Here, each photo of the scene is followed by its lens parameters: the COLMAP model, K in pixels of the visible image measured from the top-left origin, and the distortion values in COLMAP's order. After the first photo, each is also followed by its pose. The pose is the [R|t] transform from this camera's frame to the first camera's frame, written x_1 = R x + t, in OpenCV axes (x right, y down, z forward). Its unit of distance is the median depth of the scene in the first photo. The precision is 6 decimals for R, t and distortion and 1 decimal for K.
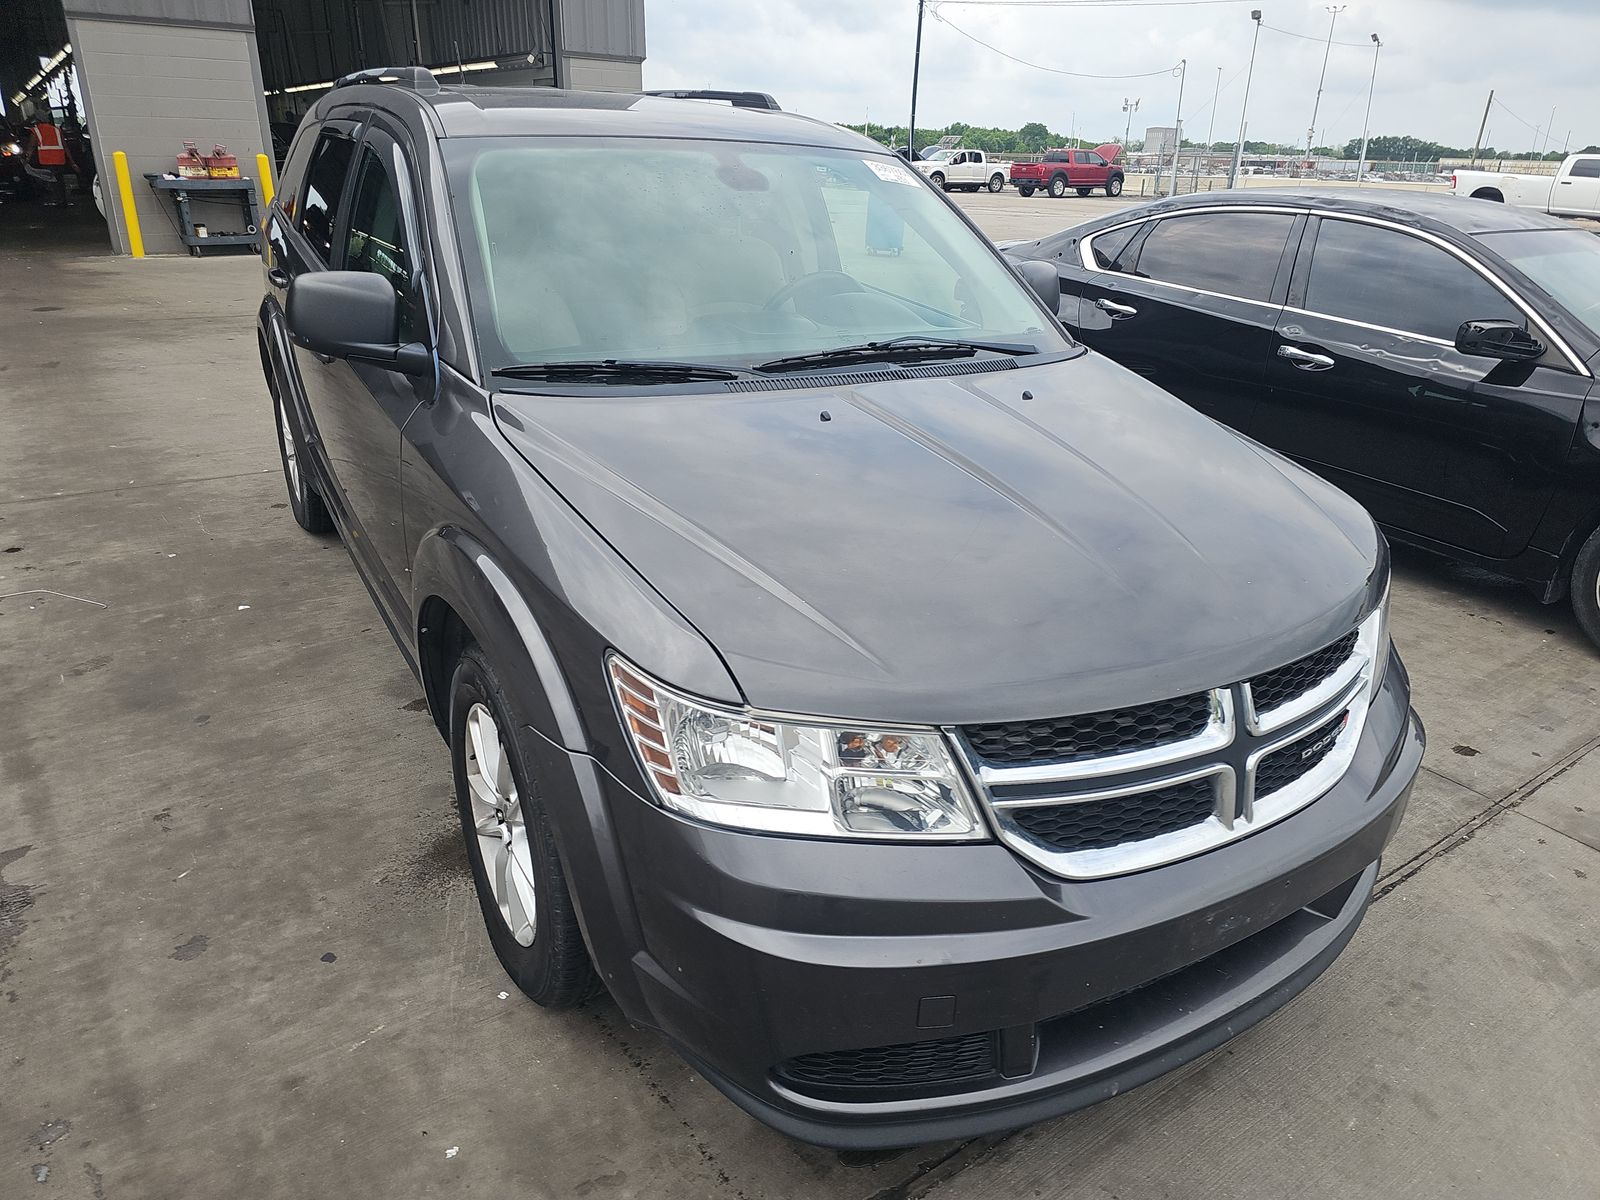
lens RADIAL K [[1049.5, 0, 805.7], [0, 1049.5, 619.3], [0, 0, 1]] dist [-0.001831, -0.002319]
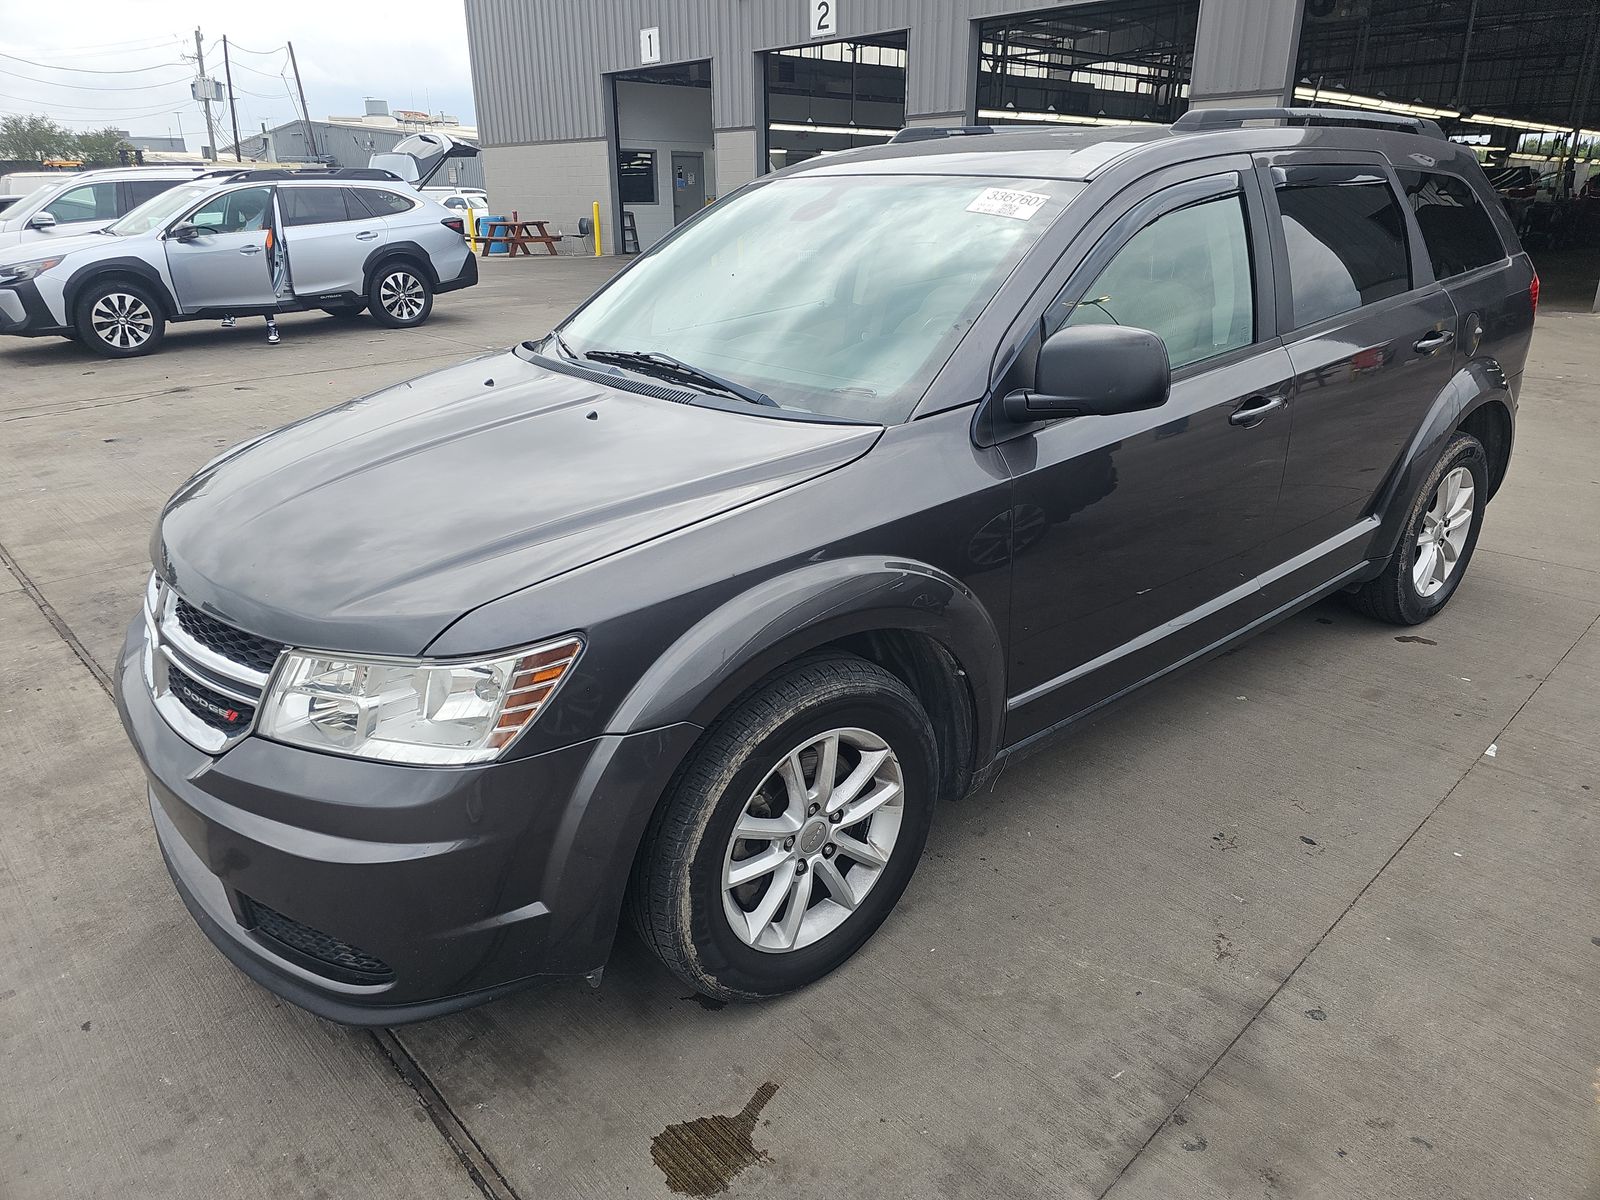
lens RADIAL K [[1066.6, 0, 800.0], [0, 1066.6, 600.0], [0, 0, 1]] dist [-0.001290, -0.007387]
pose [[0.144472, 0.319173, -0.936620, 1.213992], [-0.382202, 0.891090, 0.244704, -0.373068], [0.912716, 0.322625, 0.250726, 0.966188]]
